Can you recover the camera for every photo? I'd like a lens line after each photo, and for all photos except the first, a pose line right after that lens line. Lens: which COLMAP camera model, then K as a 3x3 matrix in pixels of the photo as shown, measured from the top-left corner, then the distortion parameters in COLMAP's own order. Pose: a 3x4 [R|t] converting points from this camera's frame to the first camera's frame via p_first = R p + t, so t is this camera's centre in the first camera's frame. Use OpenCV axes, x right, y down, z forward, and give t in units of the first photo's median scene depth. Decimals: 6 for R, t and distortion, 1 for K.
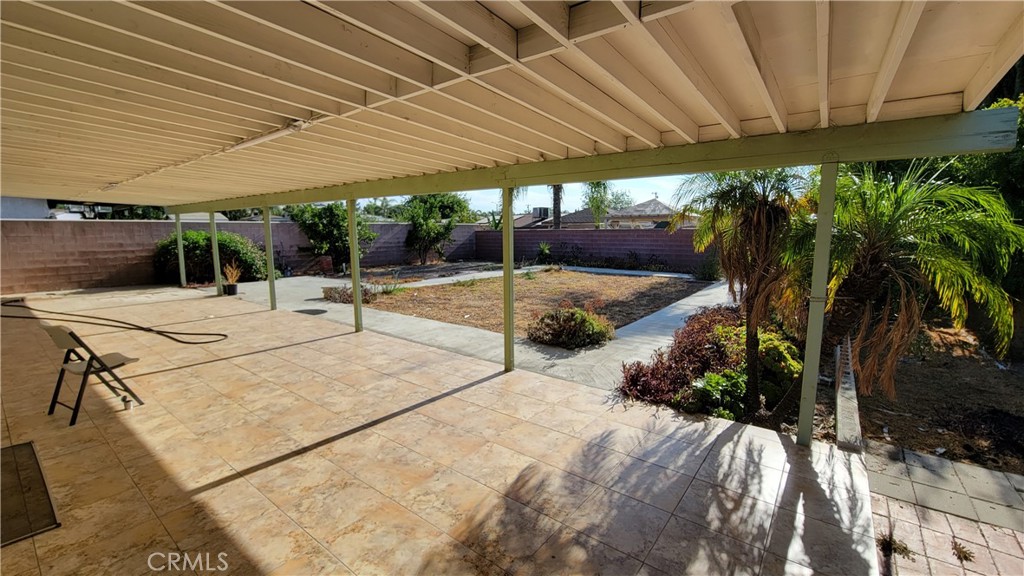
lens RADIAL K [[419.6, 0, 510.9], [0, 419.6, 286.2], [0, 0, 1]] dist [-0.003897, 0.000163]
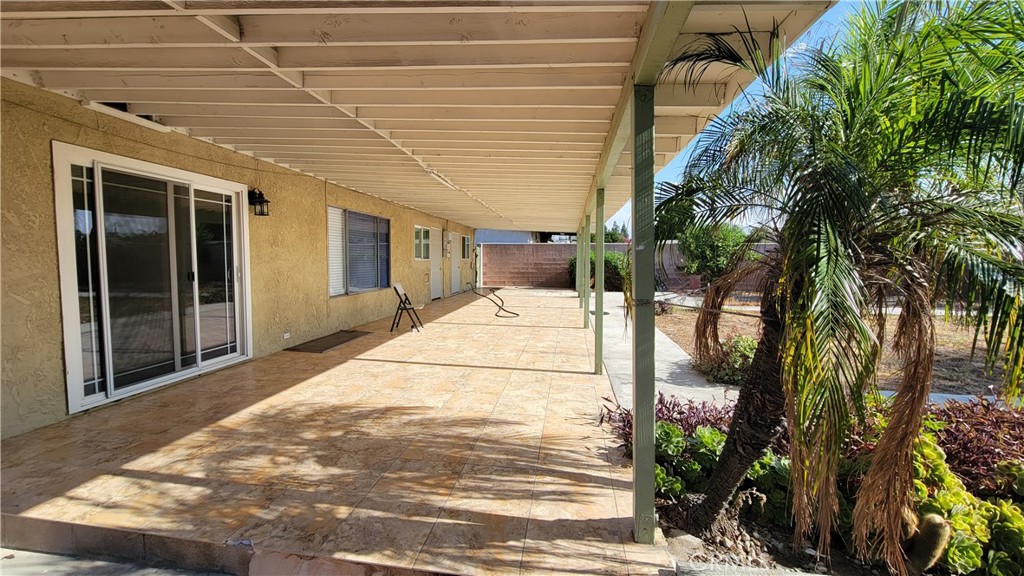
lens RADIAL K [[419.6, 0, 510.9], [0, 419.6, 285.8], [0, 0, 1]] dist [-0.003897, 0.000163]
pose [[0.493634, 0.064304, -0.867289, 1.096366], [-0.121328, 0.992602, 0.004538, 0.023723], [0.861165, 0.102987, 0.497784, 0.470623]]
